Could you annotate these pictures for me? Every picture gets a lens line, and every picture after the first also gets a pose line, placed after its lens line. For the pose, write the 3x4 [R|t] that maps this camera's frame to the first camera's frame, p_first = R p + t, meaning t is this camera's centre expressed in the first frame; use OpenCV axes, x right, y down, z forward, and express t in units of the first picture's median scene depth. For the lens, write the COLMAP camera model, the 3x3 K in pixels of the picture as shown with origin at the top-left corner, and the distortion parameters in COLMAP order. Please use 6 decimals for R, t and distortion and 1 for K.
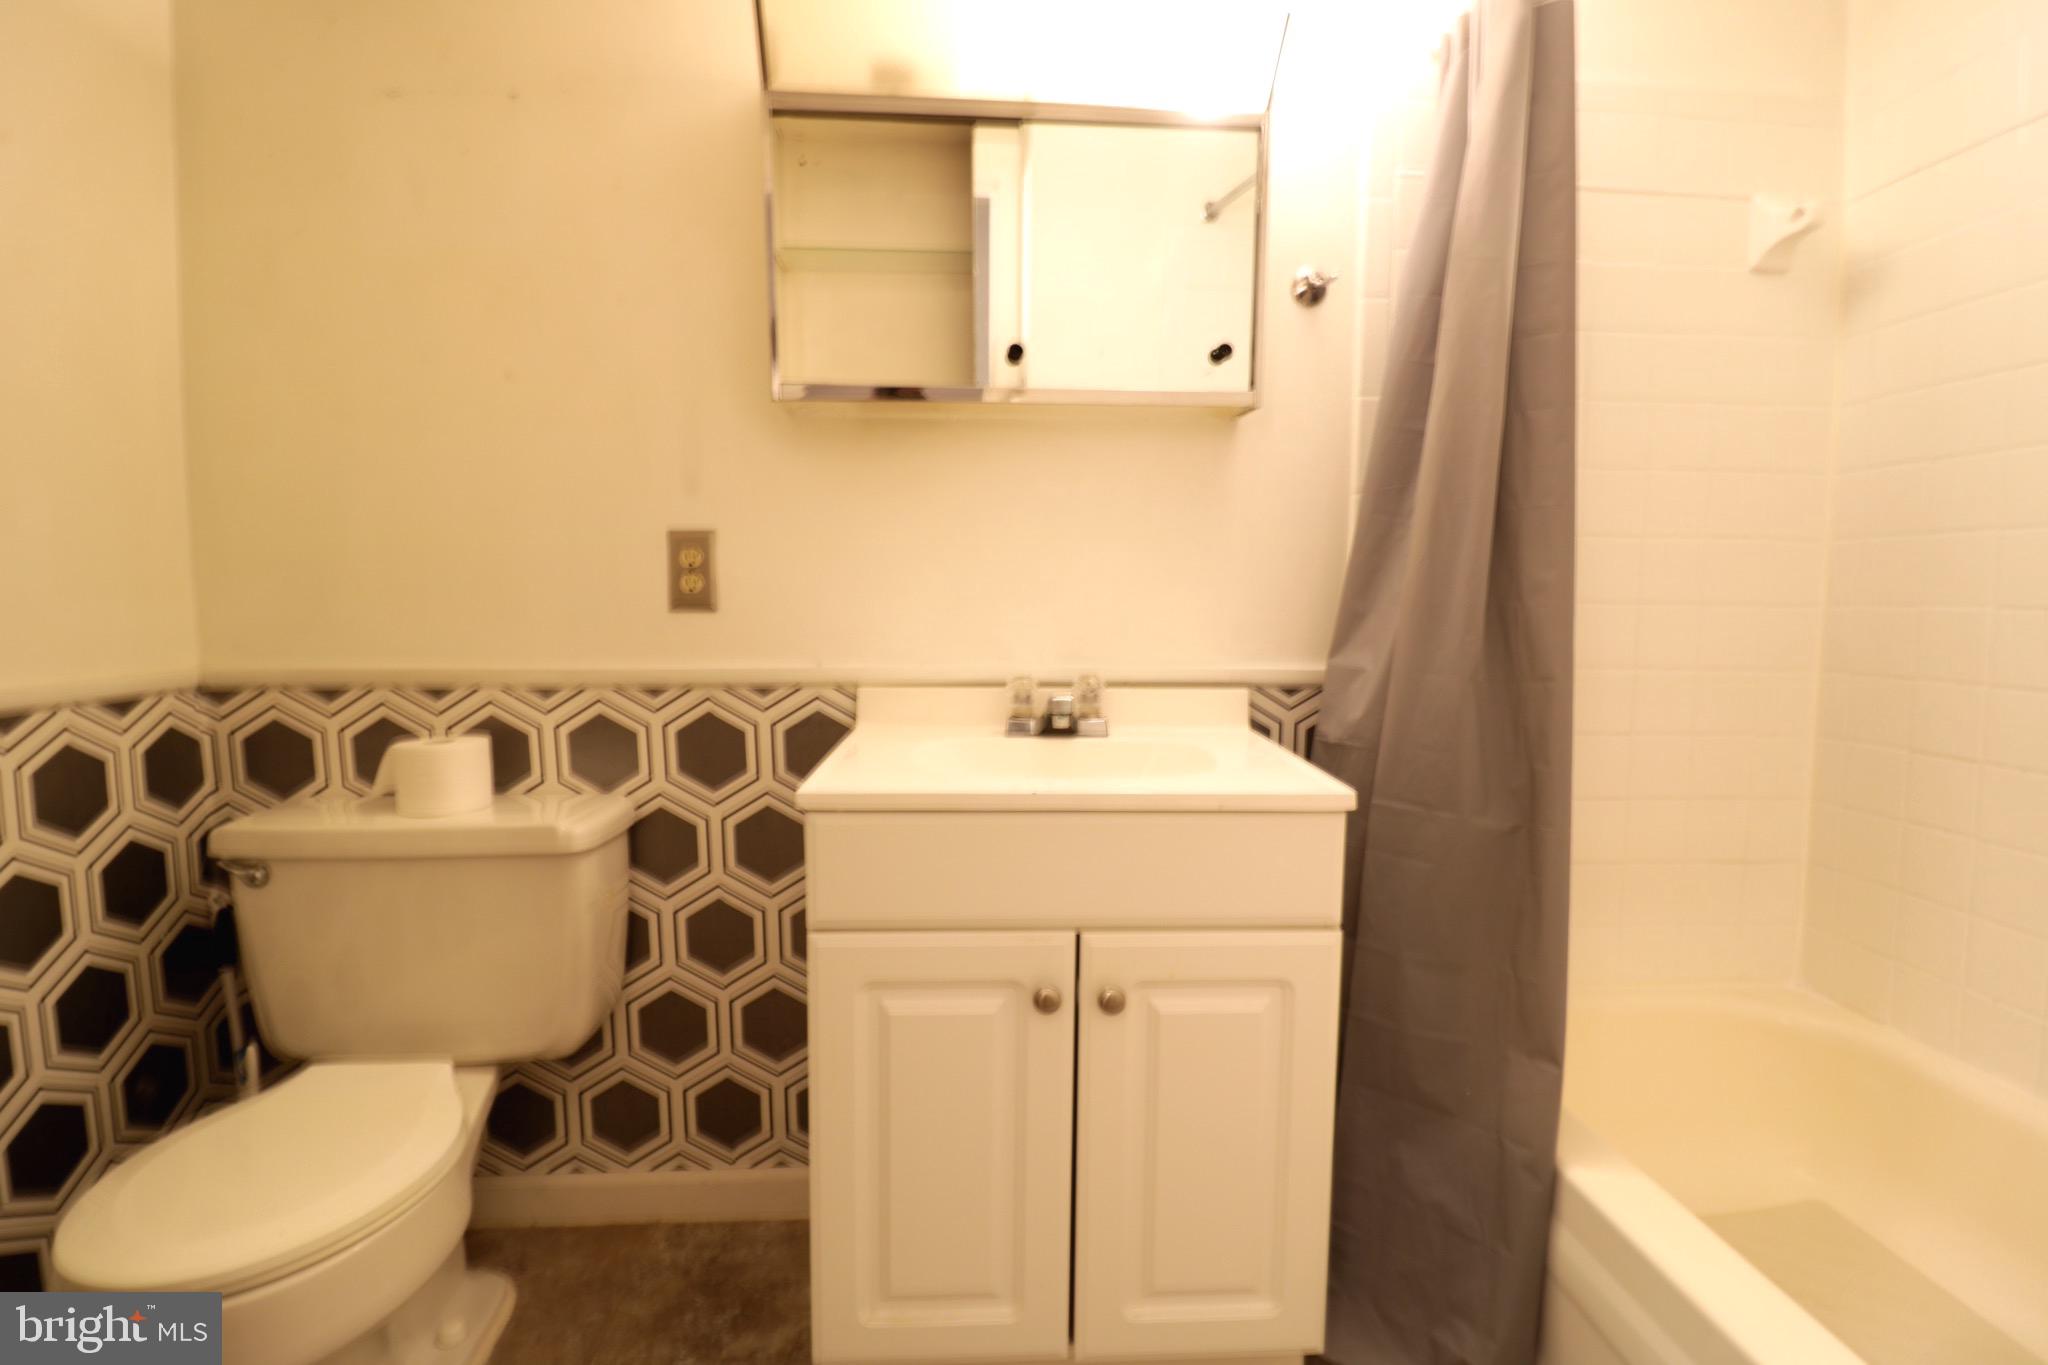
lens RADIAL K [[947.2, 0, 1030.2], [0, 947.2, 667.9], [0, 0, 1]] dist [0.000143, -0.013162]
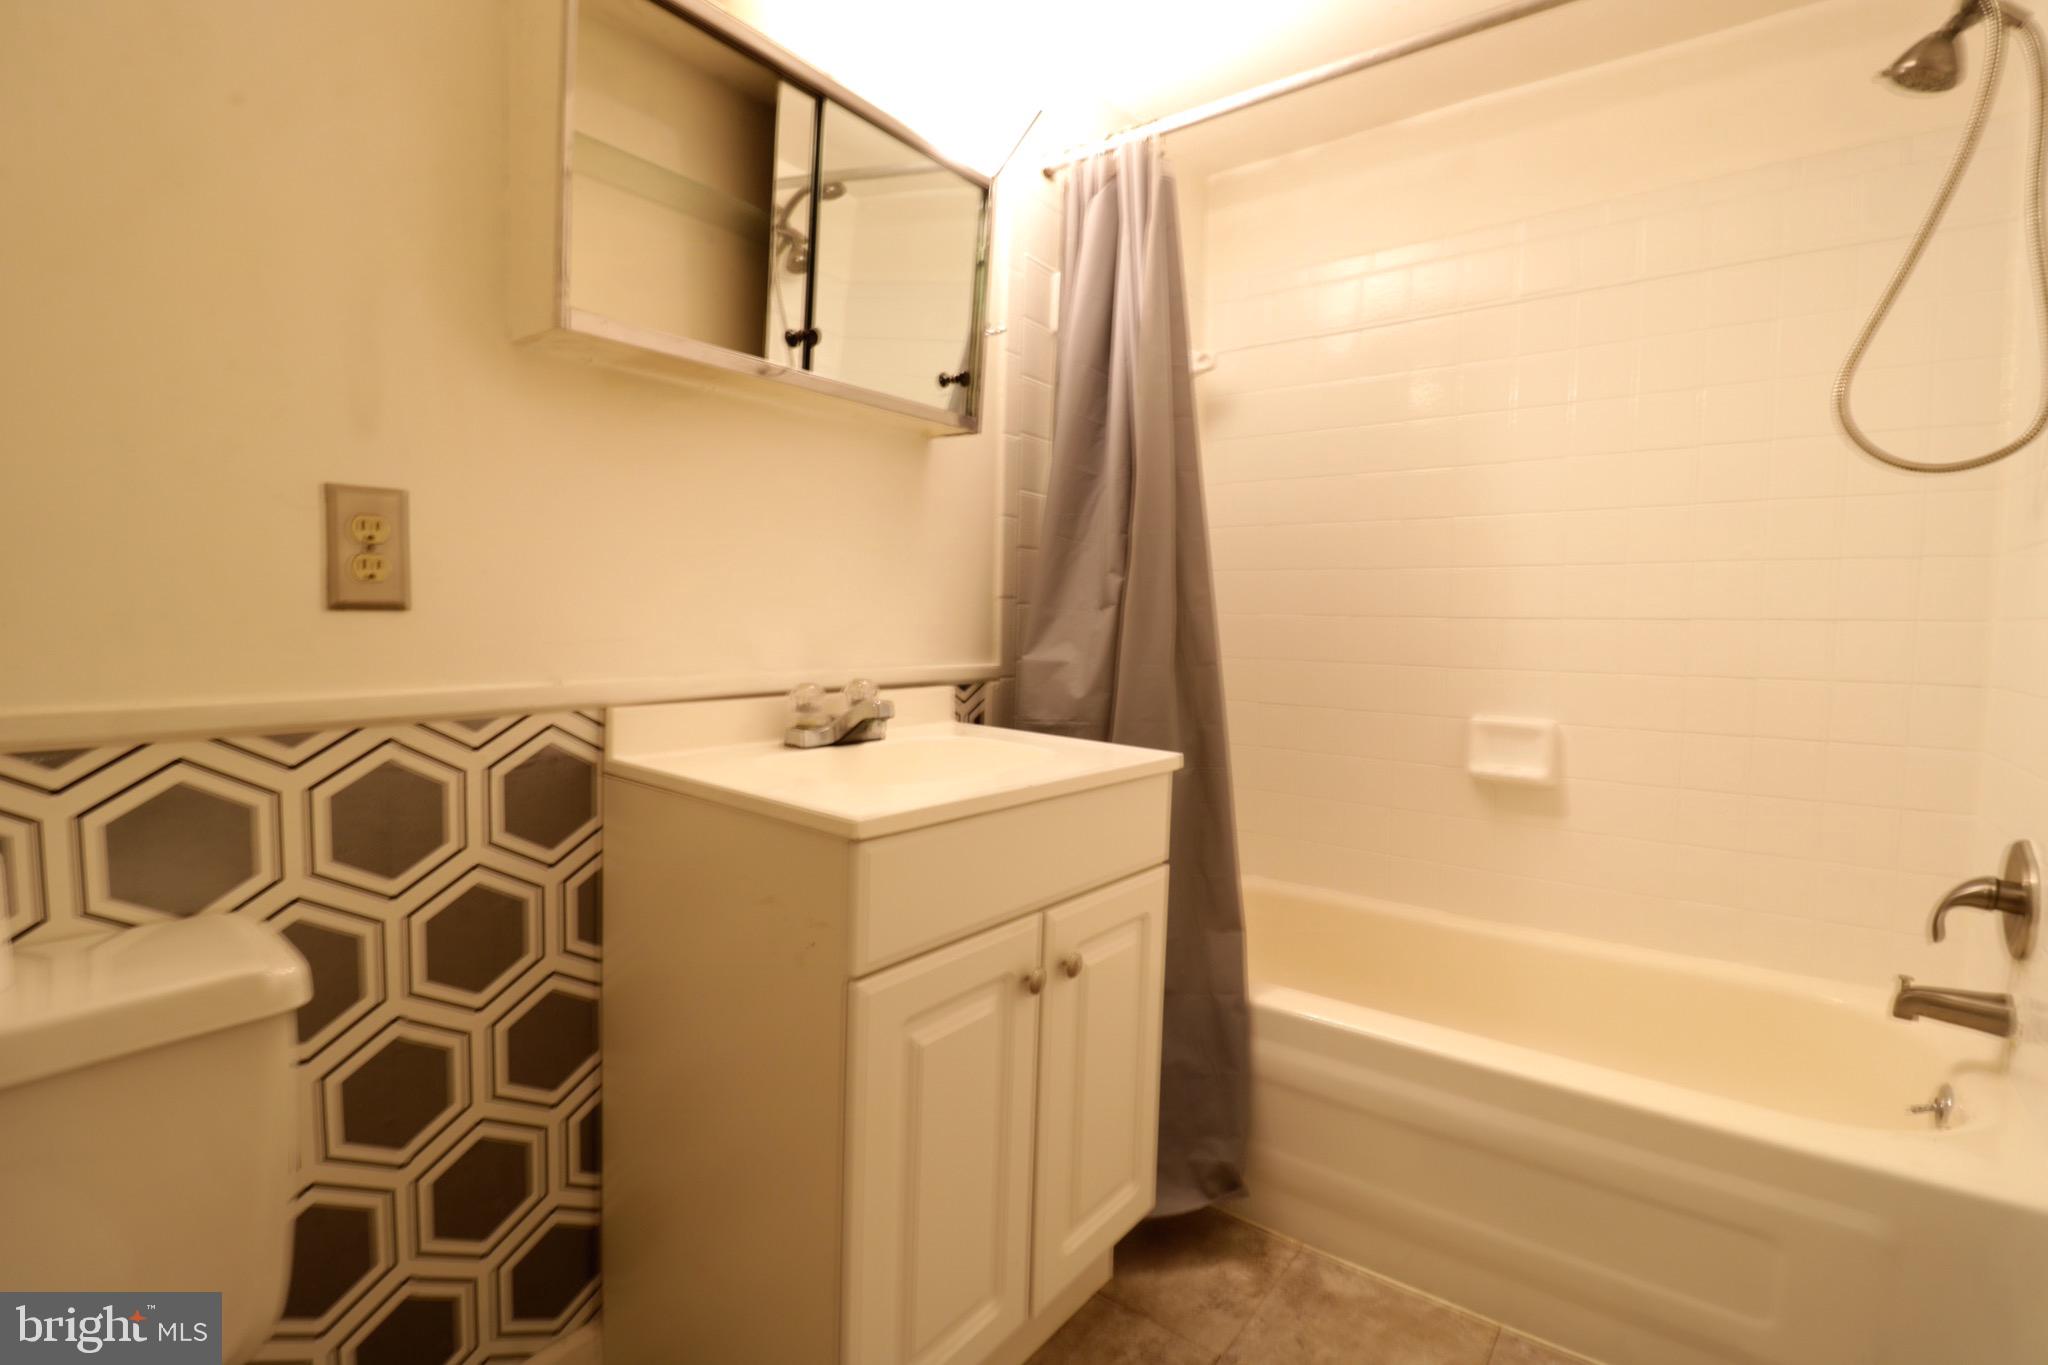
lens RADIAL K [[947.2, 0, 1030.2], [0, 947.2, 667.9], [0, 0, 1]] dist [0.000143, -0.013162]
pose [[0.652737, -0.036801, 0.756690, -0.549603], [0.044063, 0.998973, 0.010574, -0.006825], [-0.756302, 0.026440, 0.653688, 0.218489]]
